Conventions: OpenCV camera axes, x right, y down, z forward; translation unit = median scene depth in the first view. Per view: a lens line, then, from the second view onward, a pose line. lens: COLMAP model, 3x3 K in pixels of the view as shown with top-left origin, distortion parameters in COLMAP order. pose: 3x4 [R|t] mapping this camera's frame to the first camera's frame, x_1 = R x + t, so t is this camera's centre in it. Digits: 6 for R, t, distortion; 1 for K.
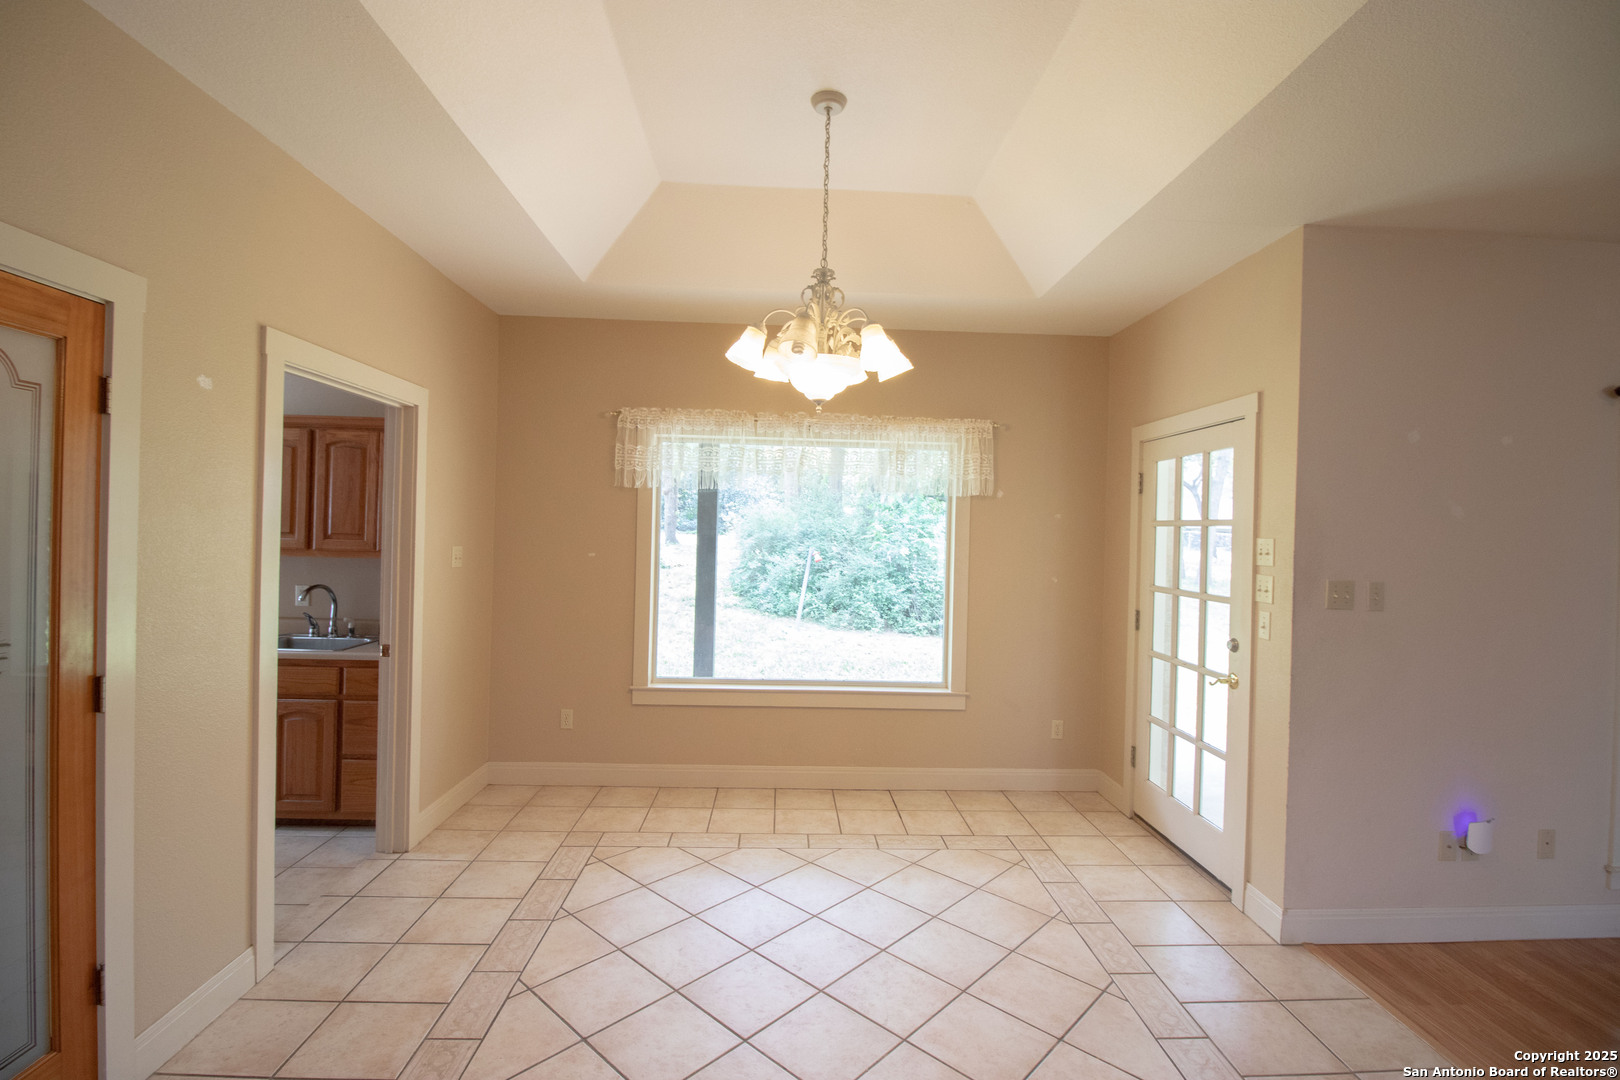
lens RADIAL K [[746.4, 0, 816.3], [0, 746.4, 531.9], [0, 0, 1]] dist [-0.003106, -0.010922]
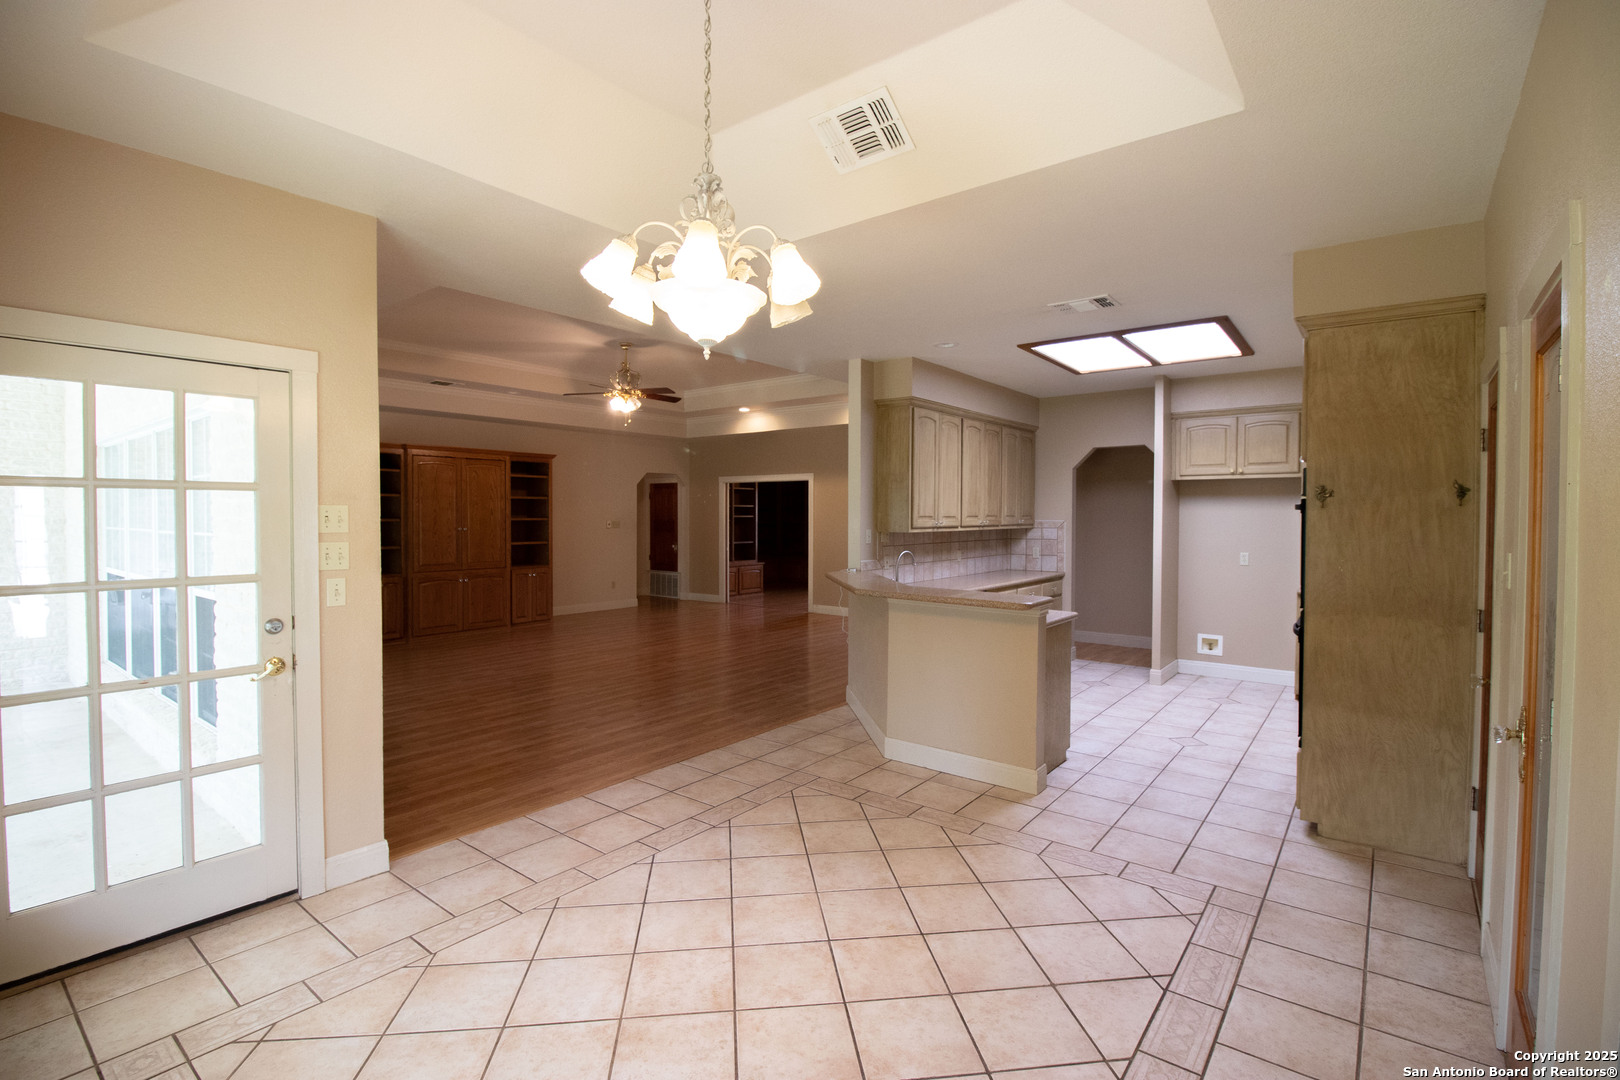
lens RADIAL K [[746.4, 0, 809.8], [0, 746.4, 530.7], [0, 0, 1]] dist [-0.003106, -0.010922]
pose [[-0.759028, -0.041462, 0.649736, -0.397622], [-0.020135, 0.998988, 0.040228, -0.007960], [-0.650746, 0.017452, -0.759095, 1.015960]]
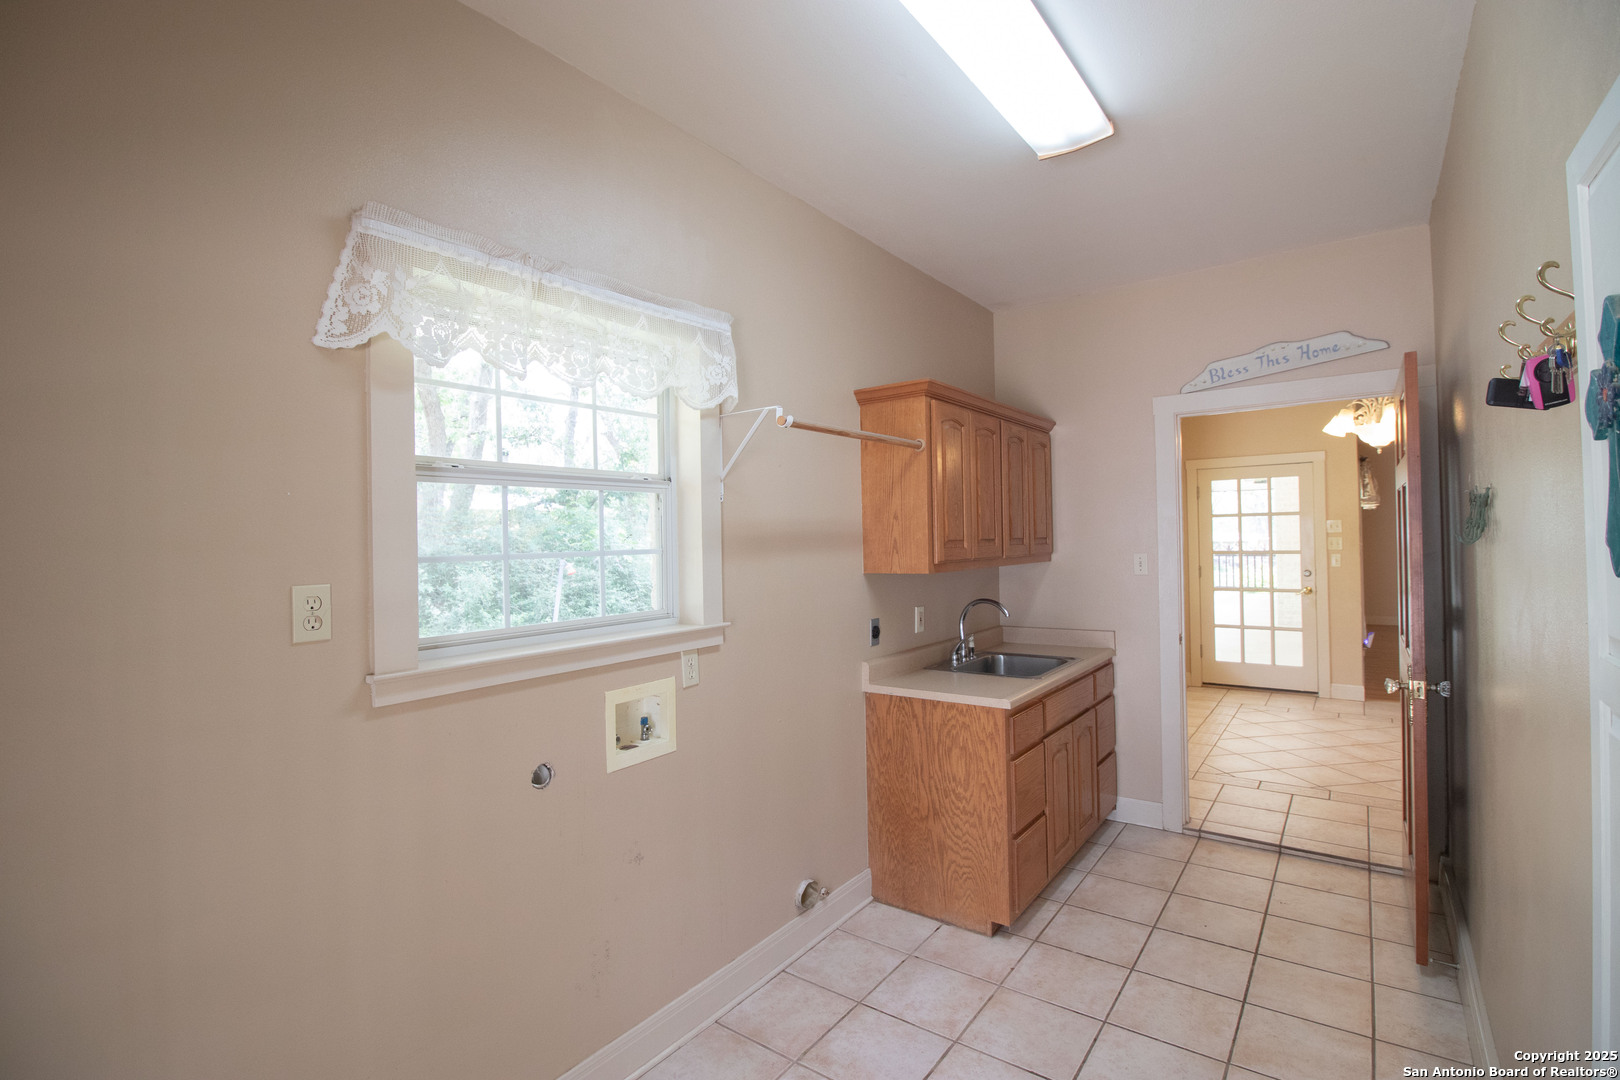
lens RADIAL K [[746.4, 0, 810.4], [0, 746.4, 535.4], [0, 0, 1]] dist [-0.003106, -0.010922]
pose [[0.627768, -0.032769, 0.777710, -1.517119], [0.035674, 0.999275, 0.013308, -0.022281], [-0.777582, 0.019390, 0.628482, 0.628984]]
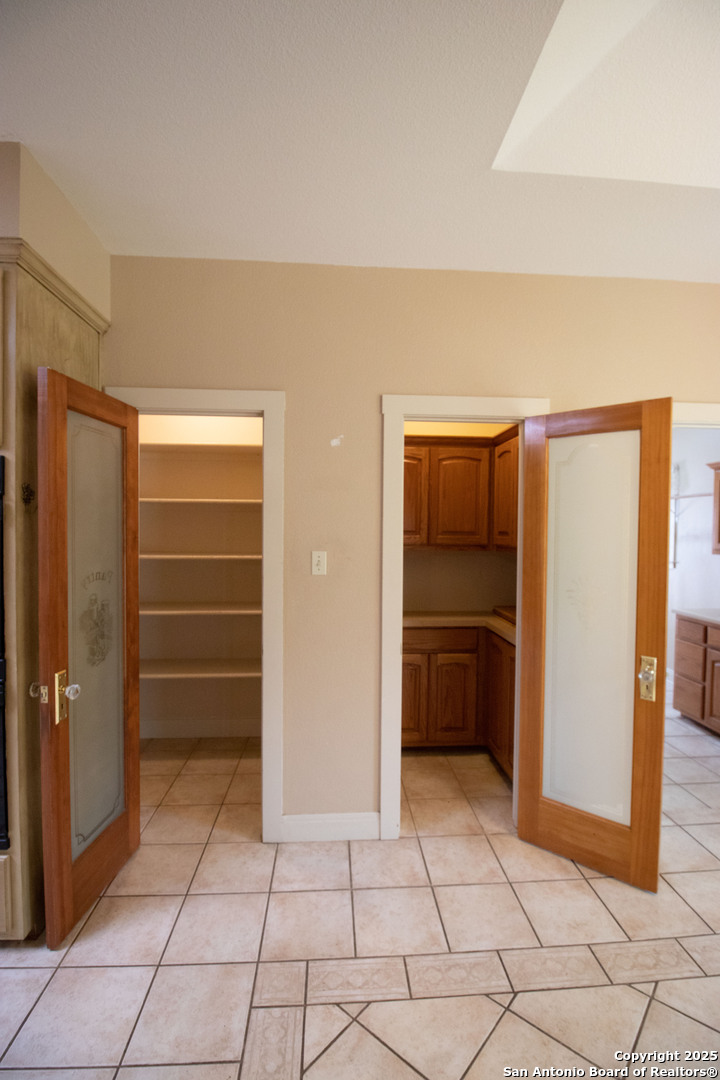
lens RADIAL K [[497.6, 0, 366.7], [0, 497.6, 540.6], [0, 0, 1]] dist [-0.003106, -0.010922]
pose [[0.028397, 0.002864, -0.999593, 0.159188], [-0.012995, 0.999912, 0.002496, 0.006871], [0.999512, 0.012919, 0.028432, 0.243935]]
